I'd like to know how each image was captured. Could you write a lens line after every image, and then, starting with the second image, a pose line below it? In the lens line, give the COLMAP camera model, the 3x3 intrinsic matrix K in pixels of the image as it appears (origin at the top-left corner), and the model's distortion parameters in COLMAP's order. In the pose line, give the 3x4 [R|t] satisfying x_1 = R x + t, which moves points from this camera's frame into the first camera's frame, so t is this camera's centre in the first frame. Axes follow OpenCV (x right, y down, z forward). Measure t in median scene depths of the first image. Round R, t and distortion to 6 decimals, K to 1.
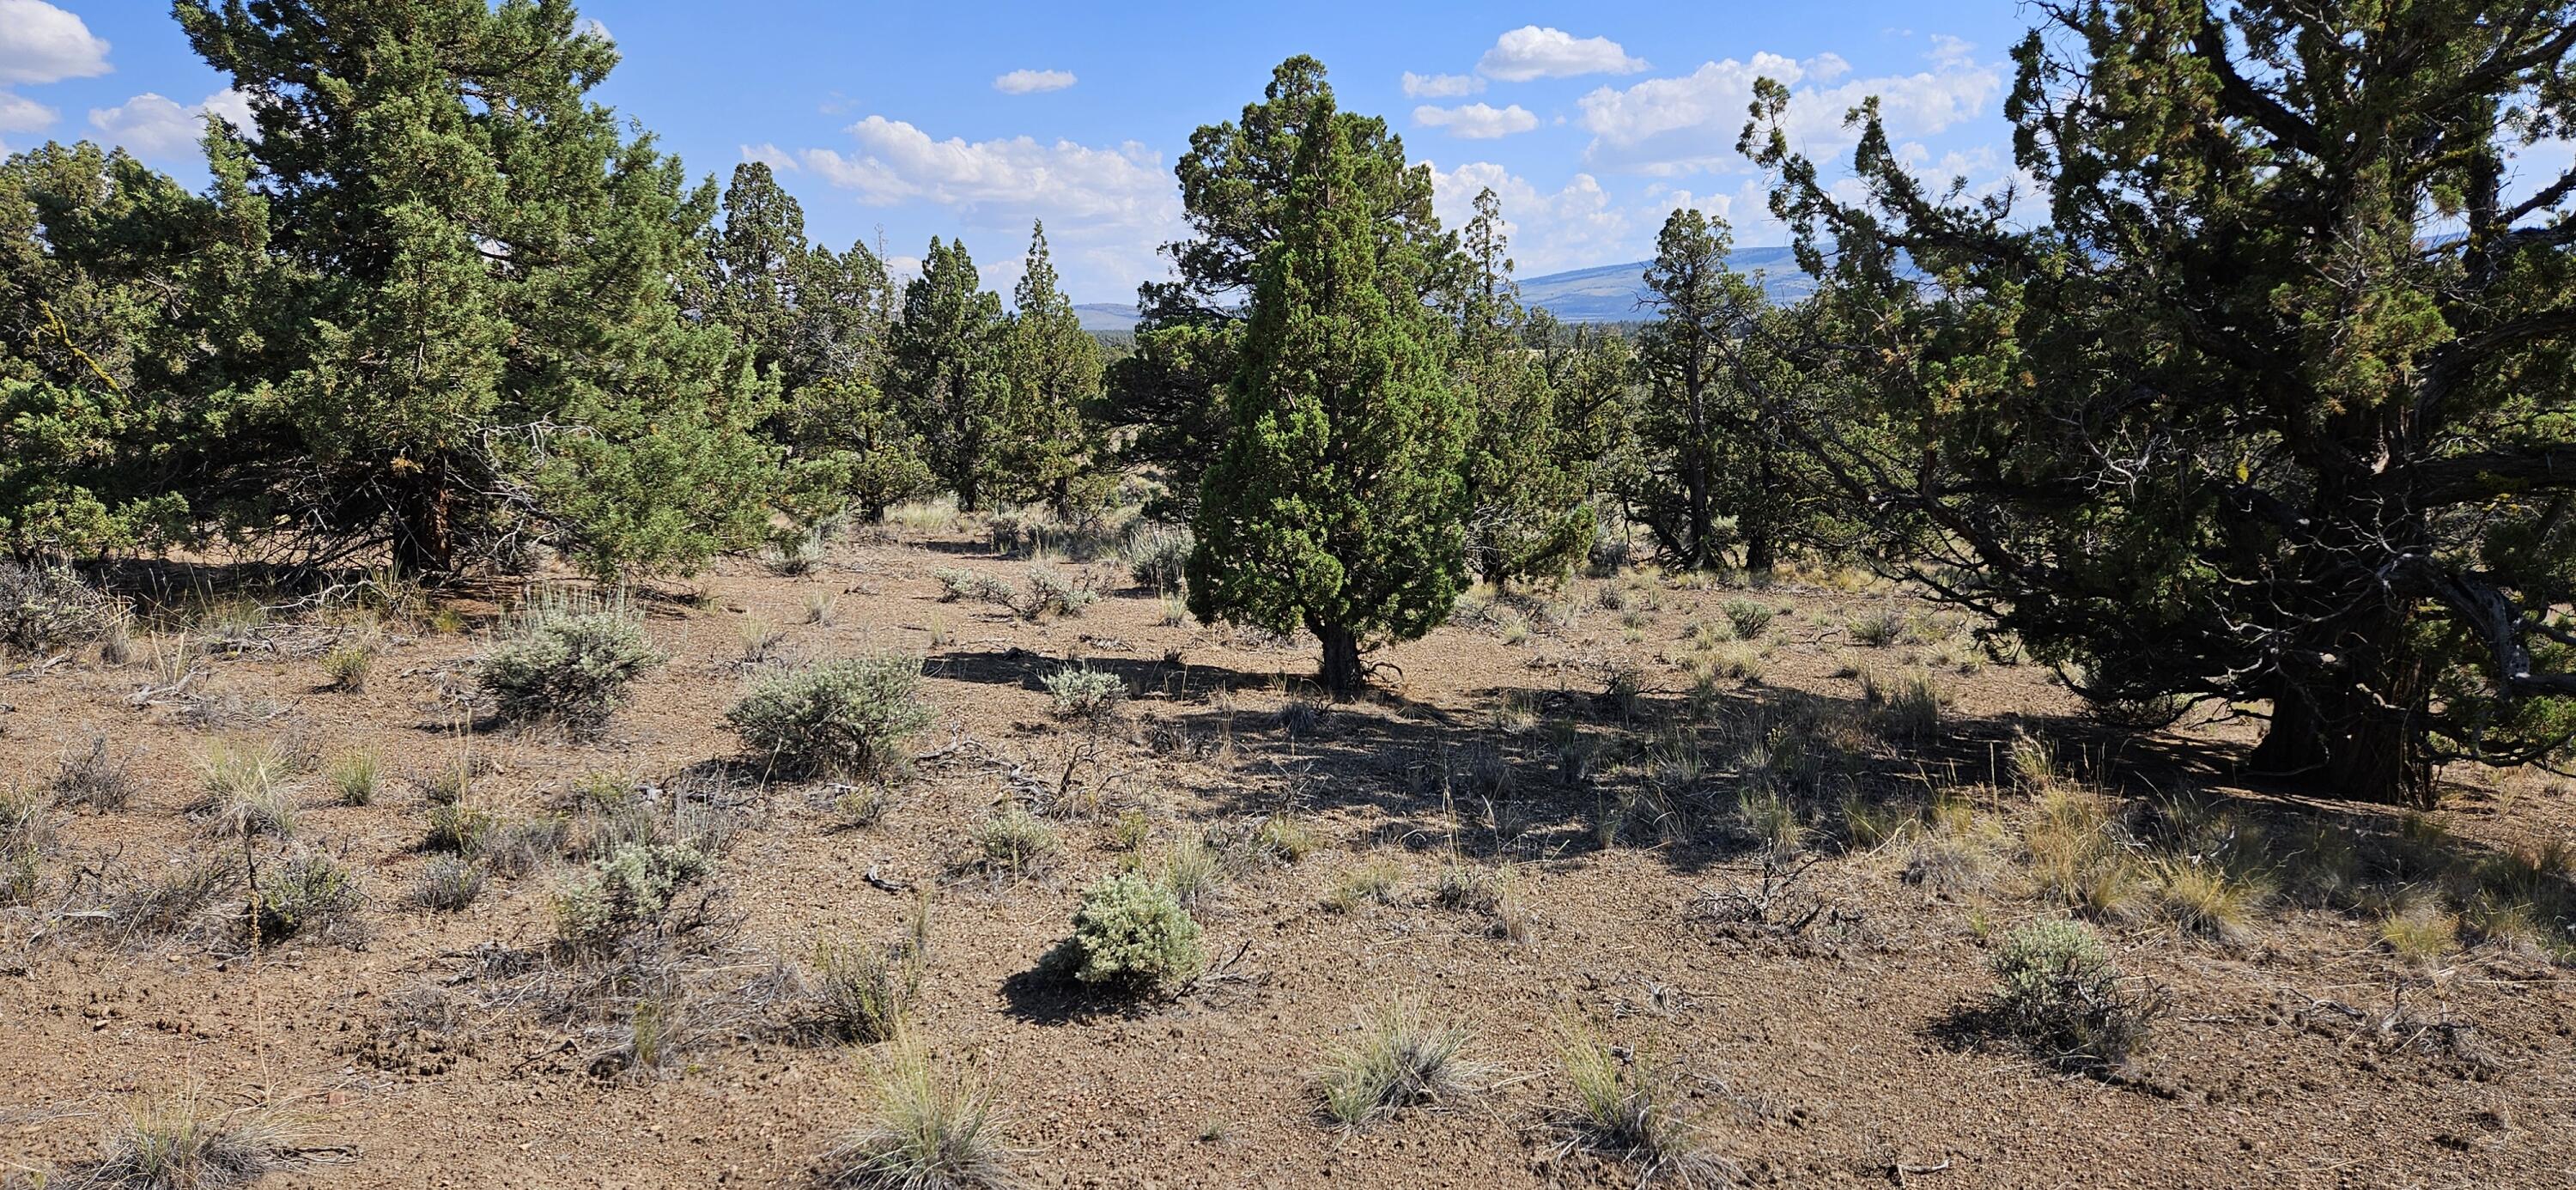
lens RADIAL K [[1722.0, 0, 1268.3], [0, 1722.0, 601.4], [0, 0, 1]] dist [0.081233, -0.072324]
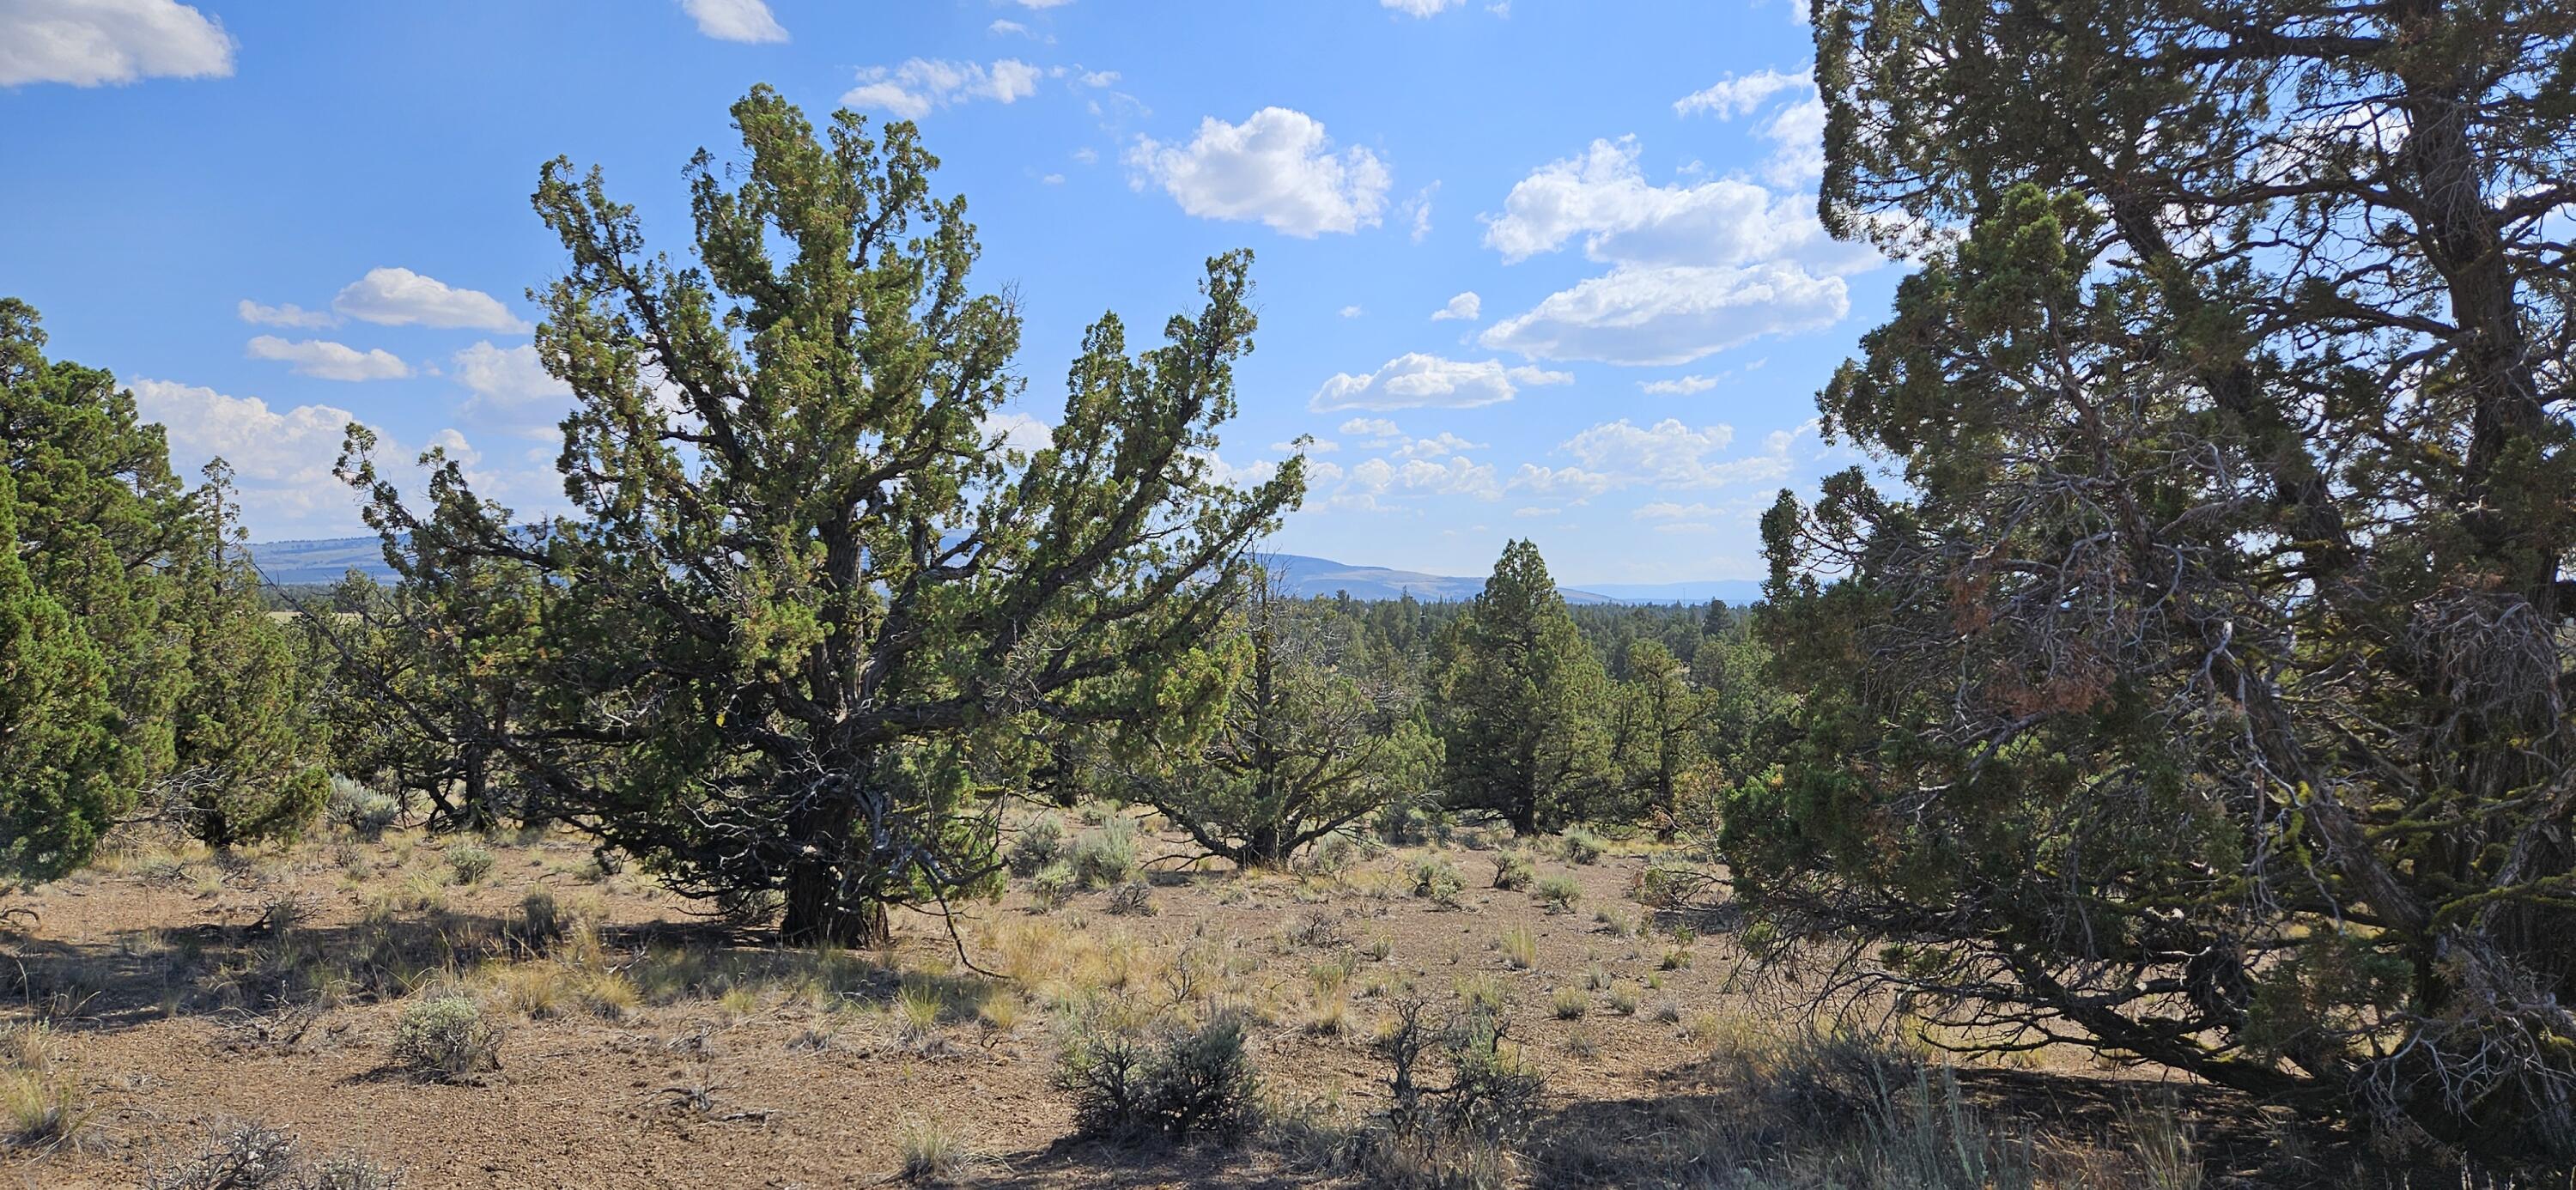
lens RADIAL K [[1722.0, 0, 1285.6], [0, 1722.0, 602.4], [0, 0, 1]] dist [0.081233, -0.072324]
pose [[0.810691, 0.041413, 0.584007, 0.063308], [0.050791, 0.988760, -0.140619, 0.043548], [-0.583266, 0.143661, 0.799476, -0.345146]]
